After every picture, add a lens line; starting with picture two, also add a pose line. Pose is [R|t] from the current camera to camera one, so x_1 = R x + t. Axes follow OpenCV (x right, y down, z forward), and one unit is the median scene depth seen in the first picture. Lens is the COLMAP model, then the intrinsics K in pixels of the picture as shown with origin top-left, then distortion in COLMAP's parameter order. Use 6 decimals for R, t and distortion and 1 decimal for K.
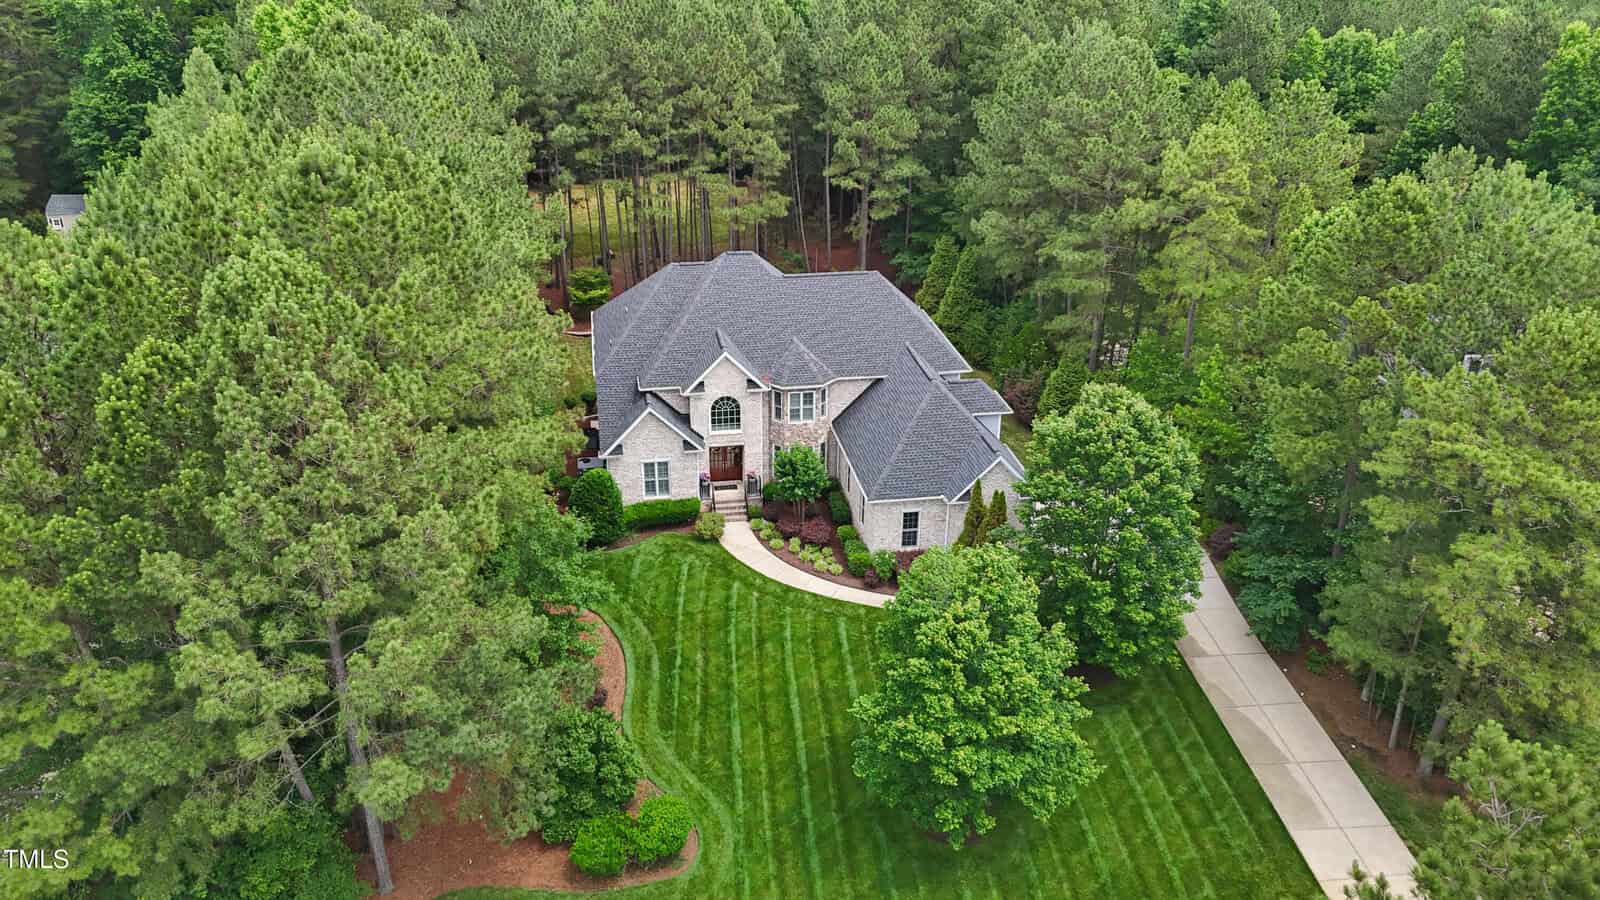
lens RADIAL K [[1185.4, 0, 797.4], [0, 1185.4, 457.6], [0, 0, 1]] dist [0.049384, -0.023425]
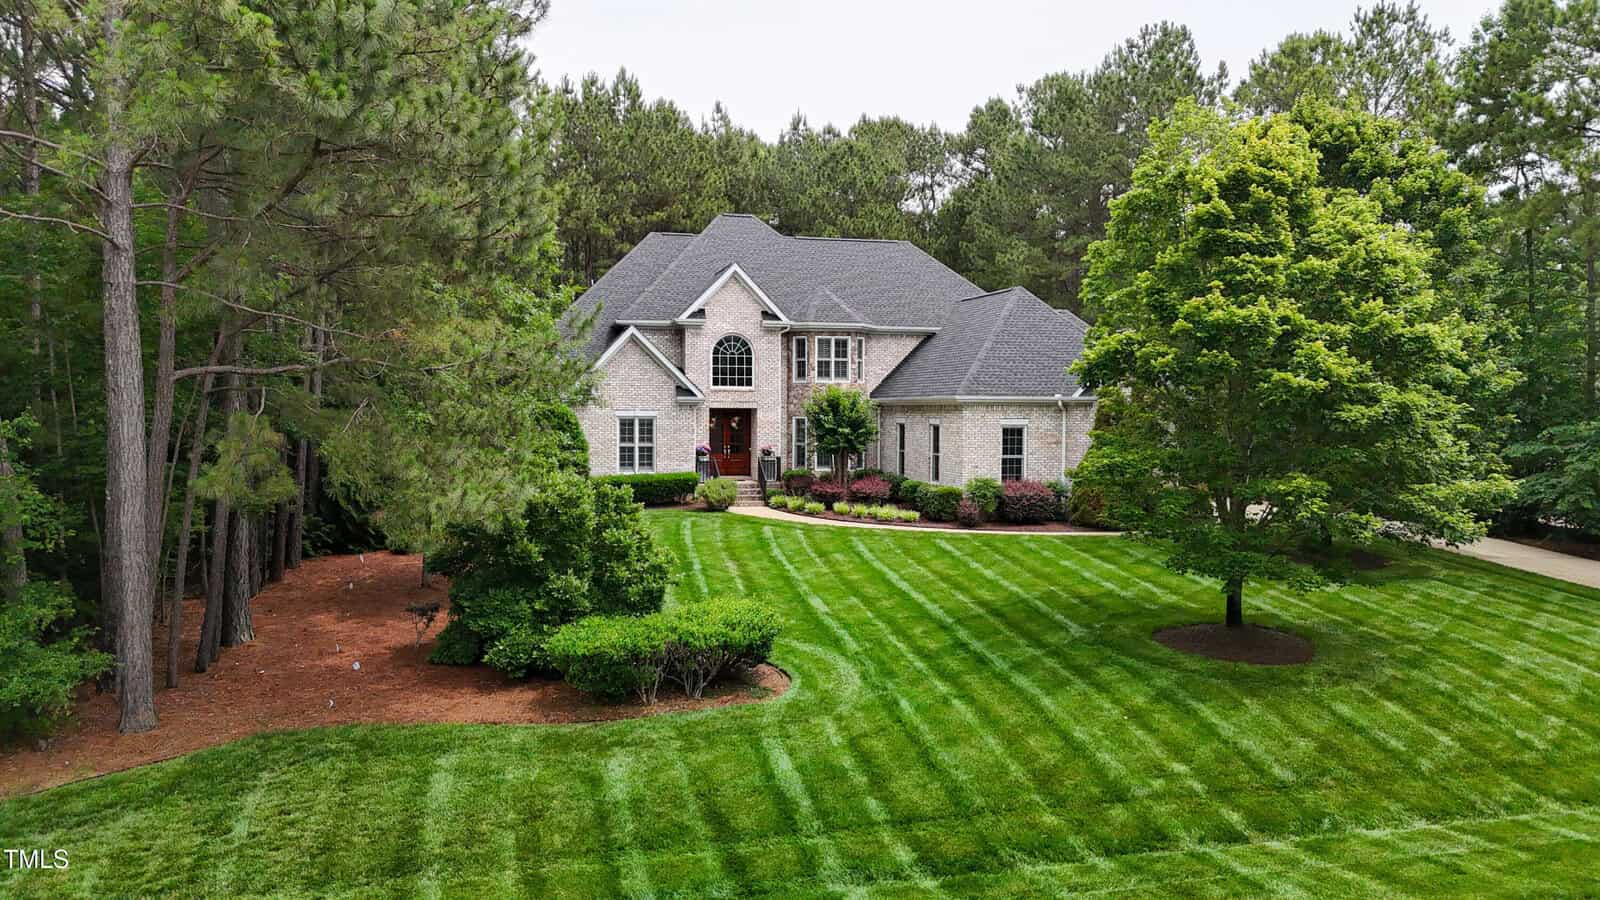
lens RADIAL K [[1185.4, 0, 788.4], [0, 1185.4, 457.9], [0, 0, 1]] dist [0.049384, -0.023425]
pose [[0.996062, -0.006986, 0.088389, -0.091179], [0.042222, 0.913978, -0.403561, 0.315965], [-0.077967, 0.405703, 0.910673, 0.351644]]
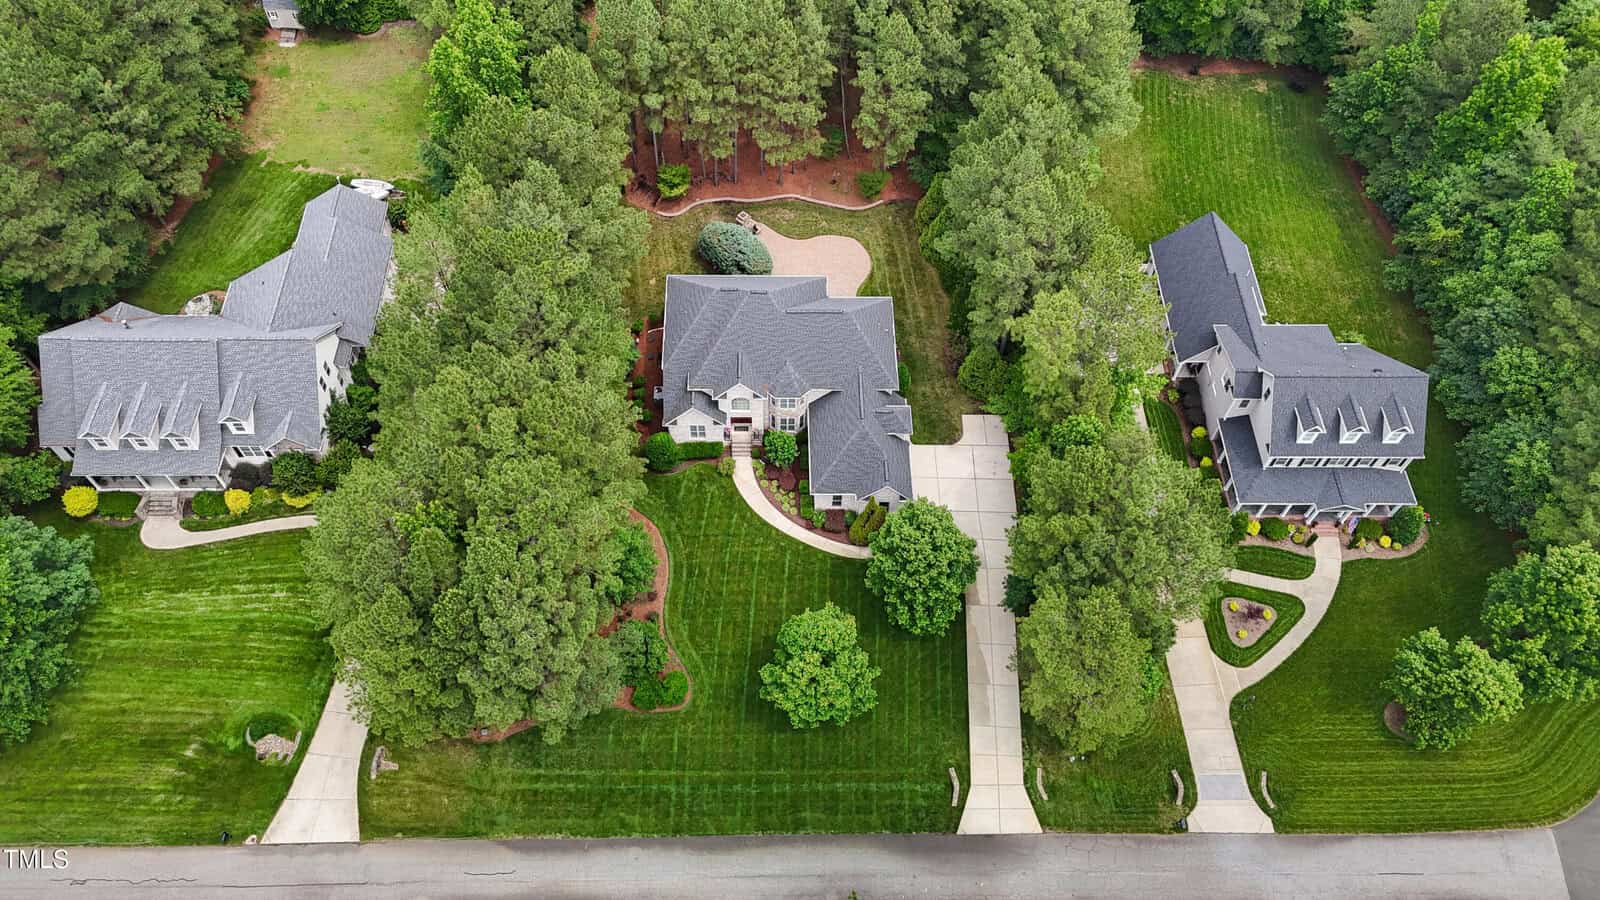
lens RADIAL K [[1185.4, 0, 814.9], [0, 1185.4, 450.4], [0, 0, 1]] dist [0.049384, -0.023425]
pose [[0.989534, 0.131375, -0.059694, 0.146562], [-0.081688, 0.851003, 0.518769, -0.836940], [0.118953, -0.508463, 0.852828, -0.410846]]
